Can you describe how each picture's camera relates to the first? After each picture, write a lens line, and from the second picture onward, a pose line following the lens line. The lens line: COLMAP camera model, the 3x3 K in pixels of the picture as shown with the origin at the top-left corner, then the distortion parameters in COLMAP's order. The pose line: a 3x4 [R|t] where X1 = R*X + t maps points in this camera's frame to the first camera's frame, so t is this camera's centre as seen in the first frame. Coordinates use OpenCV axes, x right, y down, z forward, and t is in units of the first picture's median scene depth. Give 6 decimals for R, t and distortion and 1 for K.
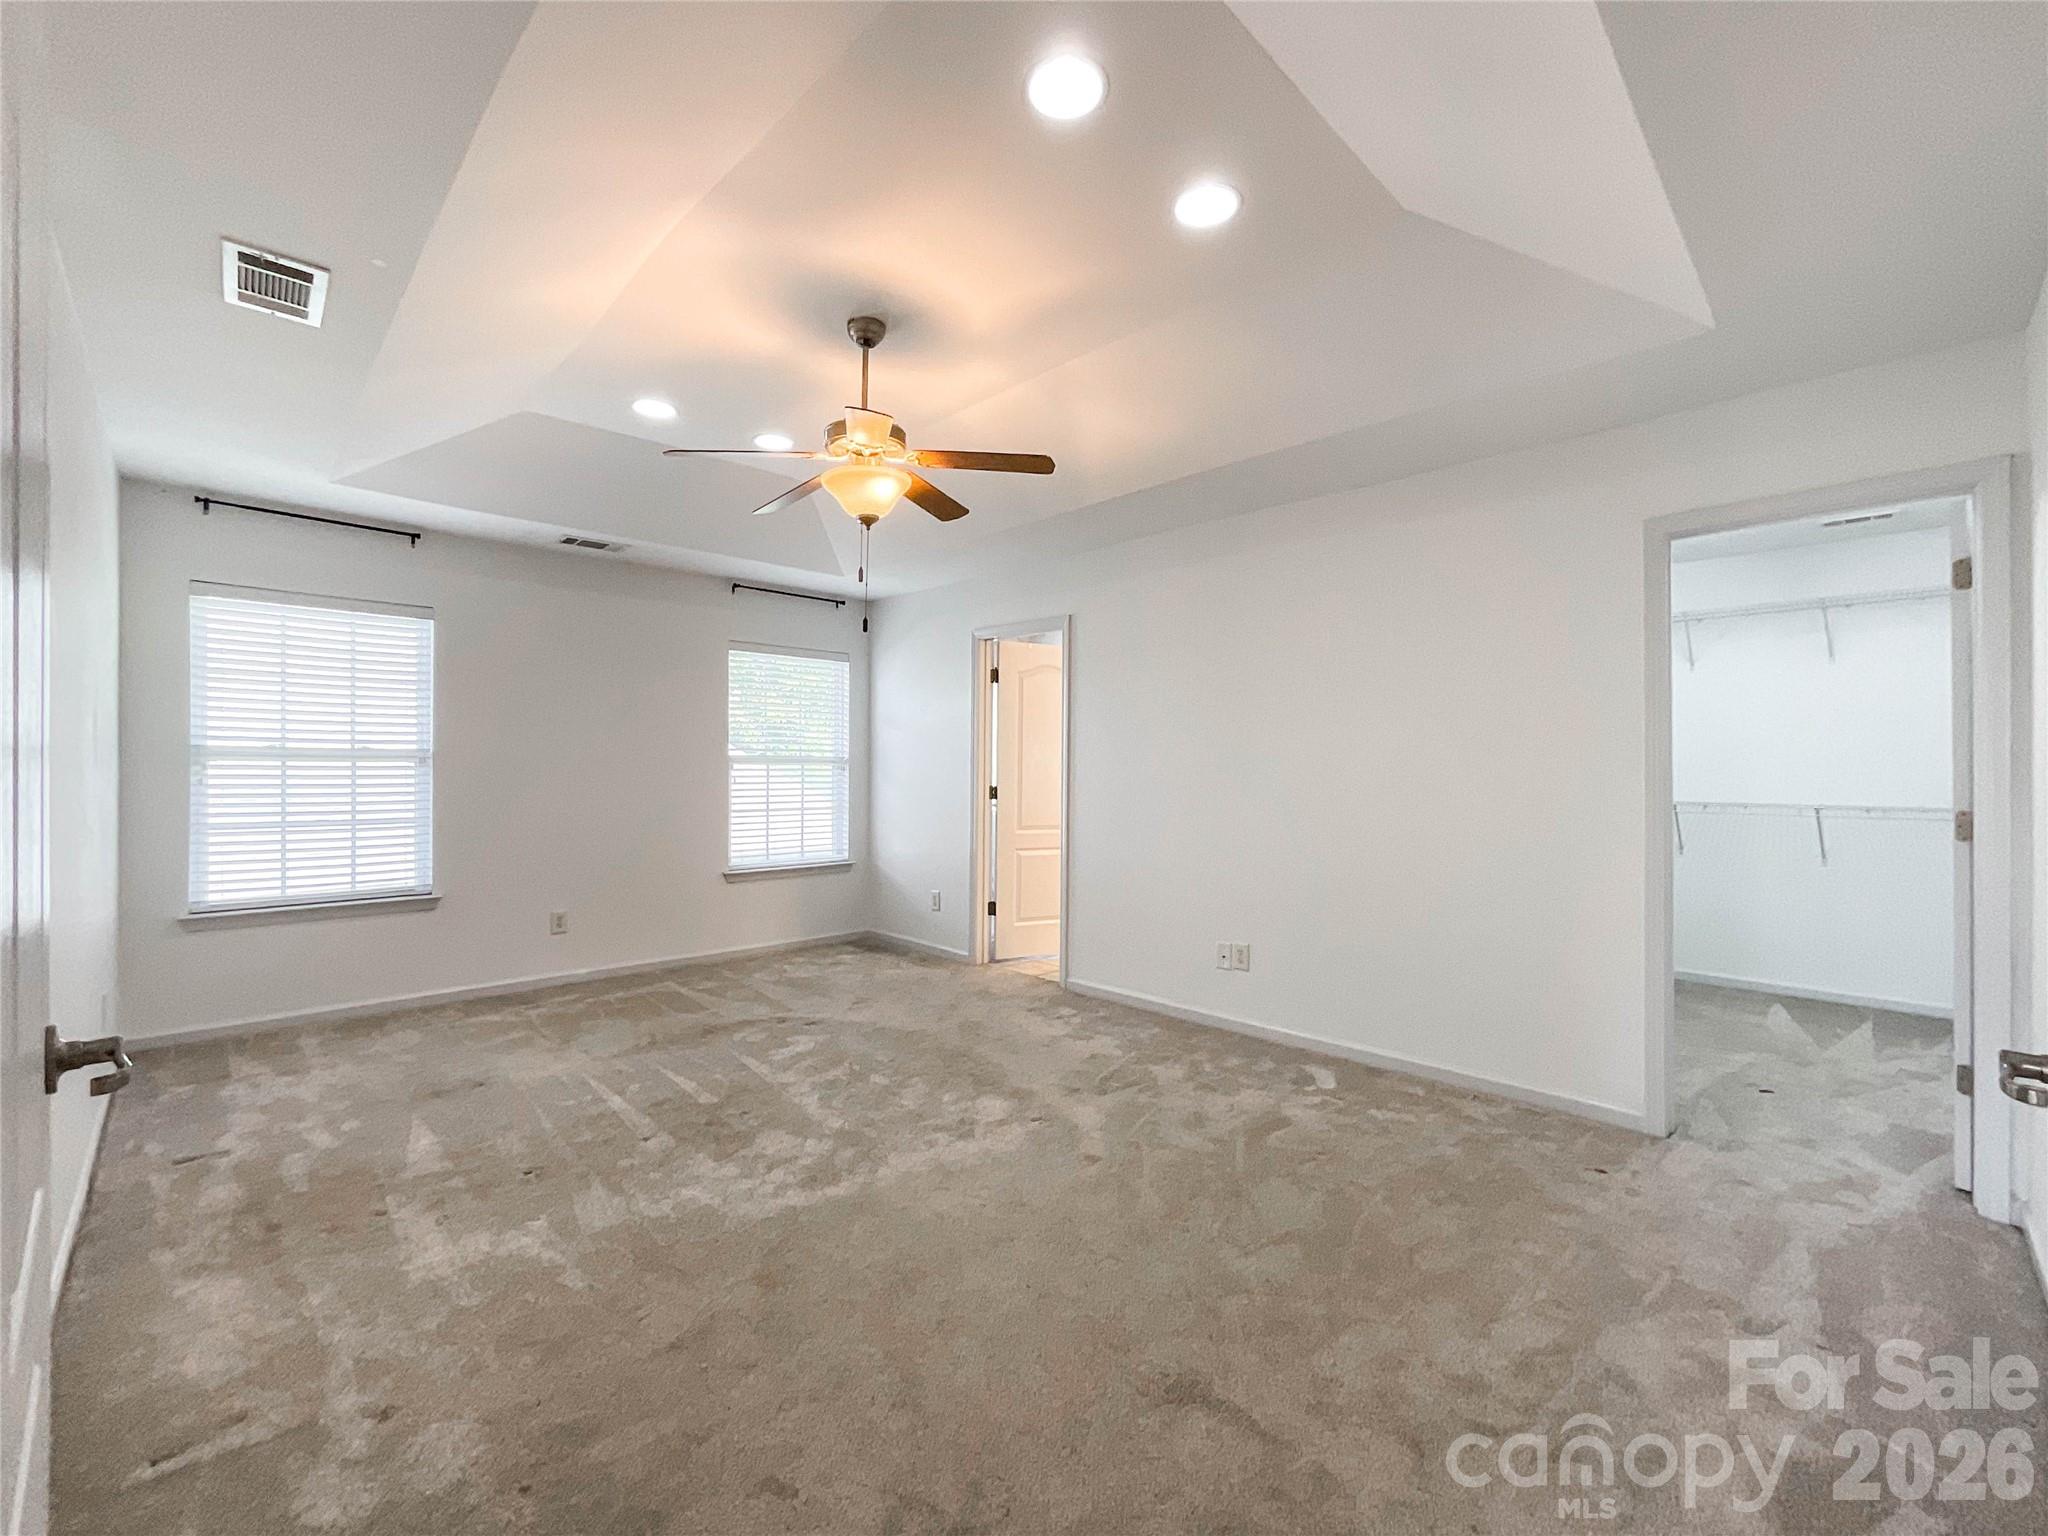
lens RADIAL K [[854.9, 0, 1020.2], [0, 854.9, 765.5], [0, 0, 1]] dist [-0.010597, 0.000535]
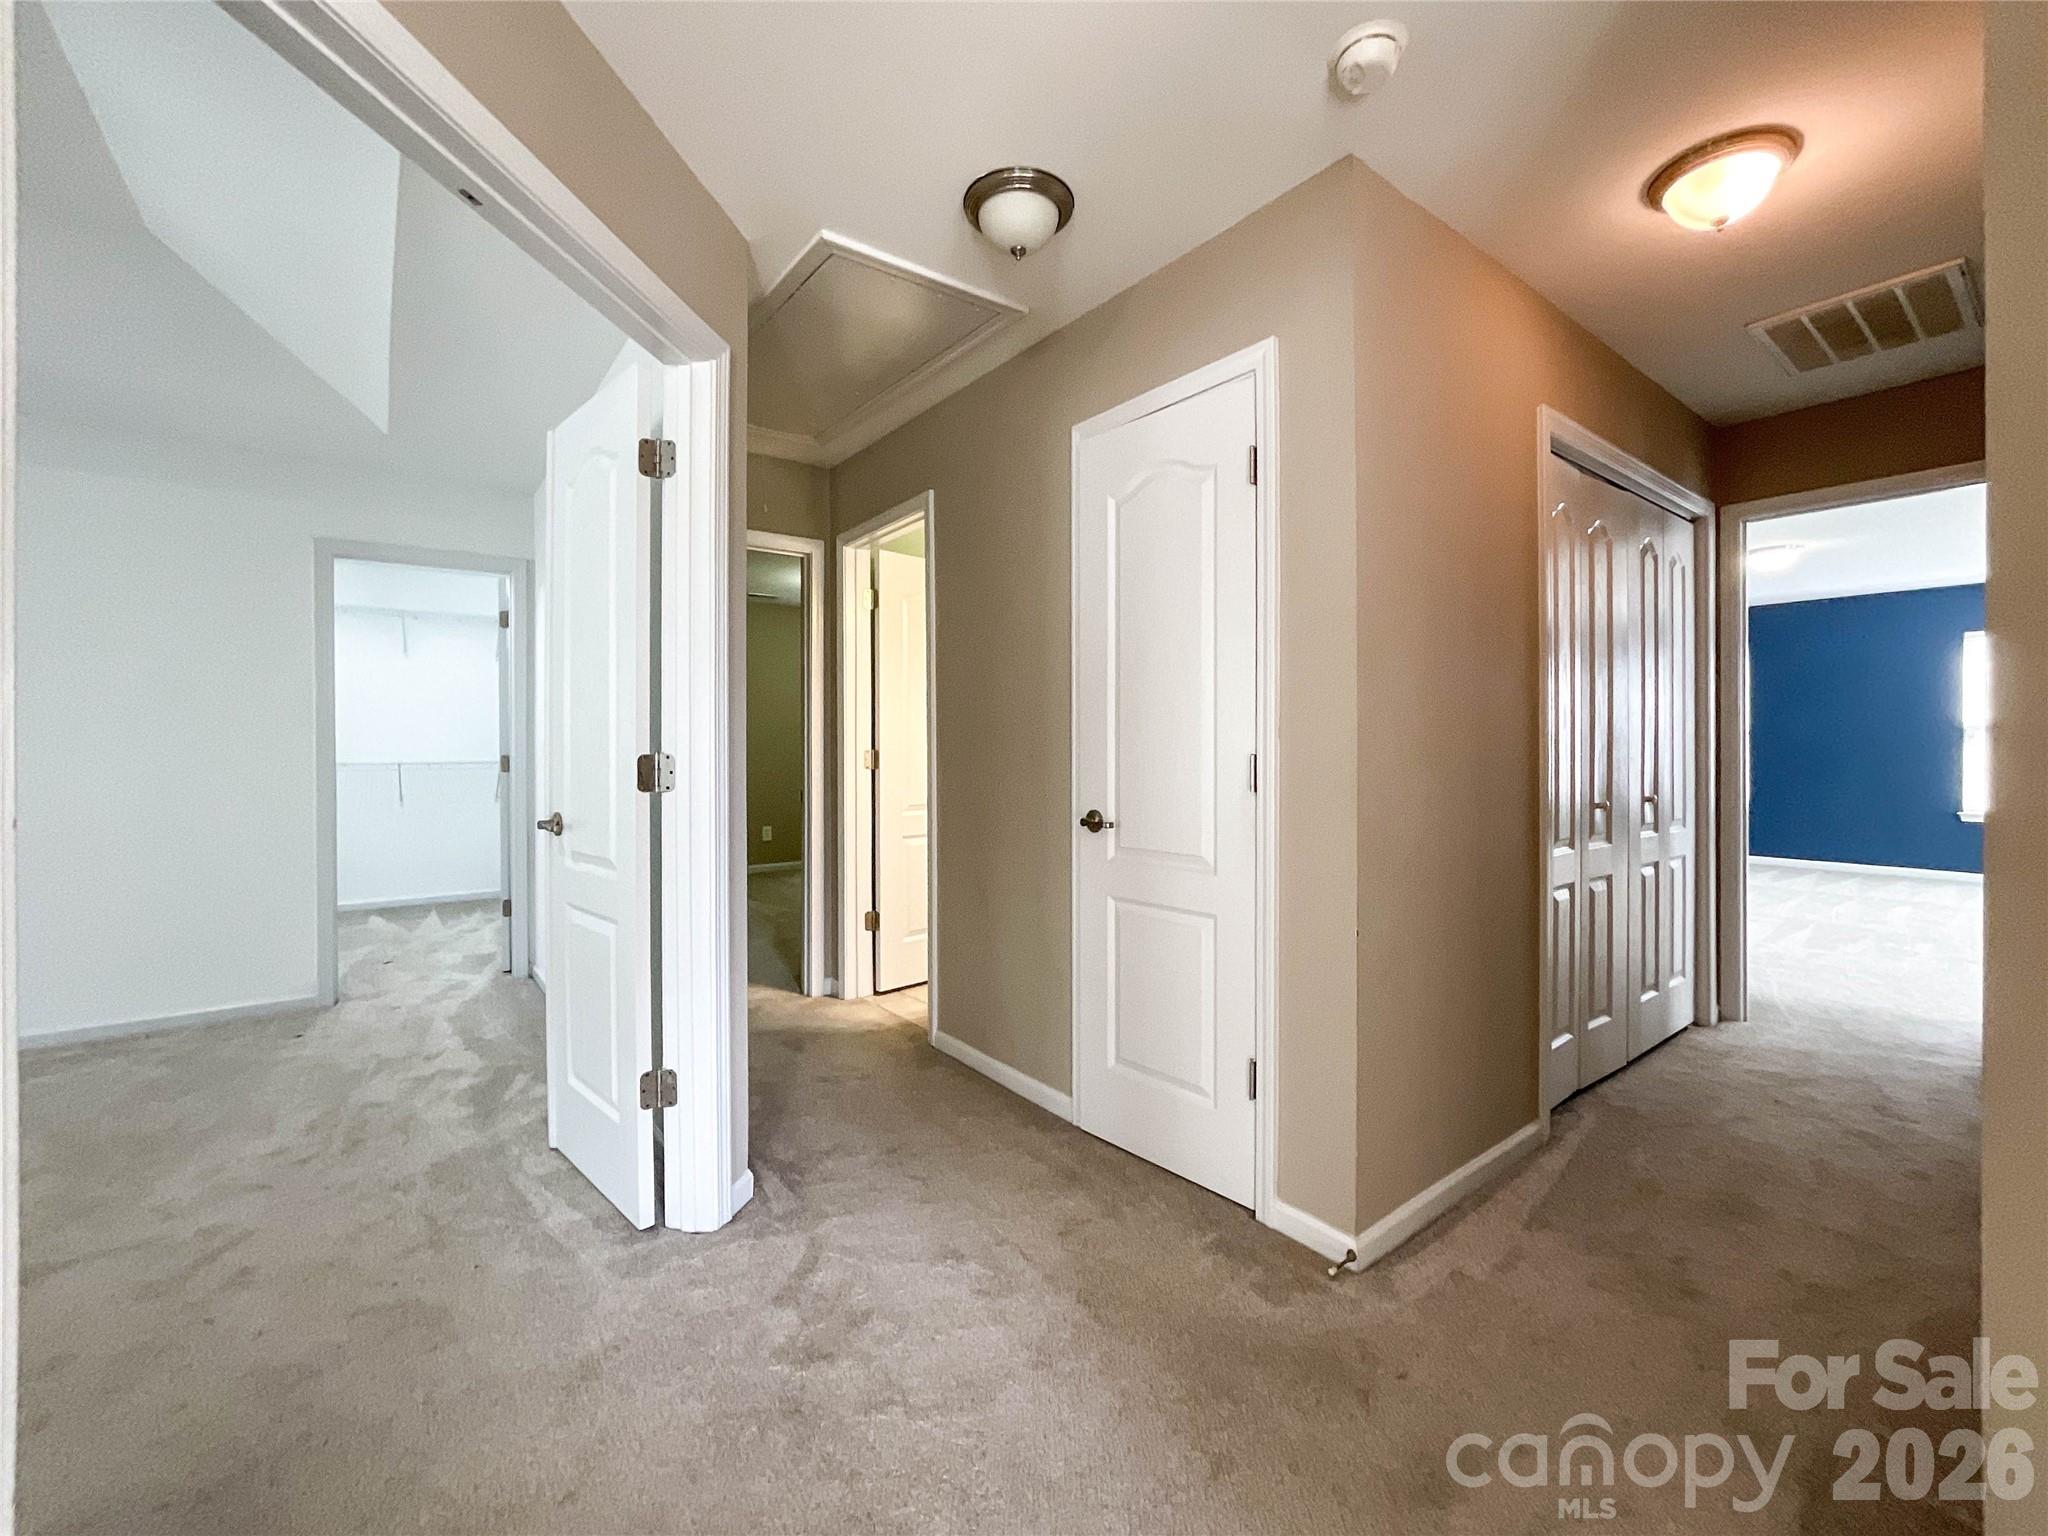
lens RADIAL K [[854.9, 0, 1020.2], [0, 854.9, 765.5], [0, 0, 1]] dist [-0.010597, 0.000535]
pose [[0.130395, -0.023595, 0.991181, -0.482655], [-0.003981, 0.999696, 0.024321, 0.028815], [-0.991454, -0.007117, 0.130262, -0.284731]]
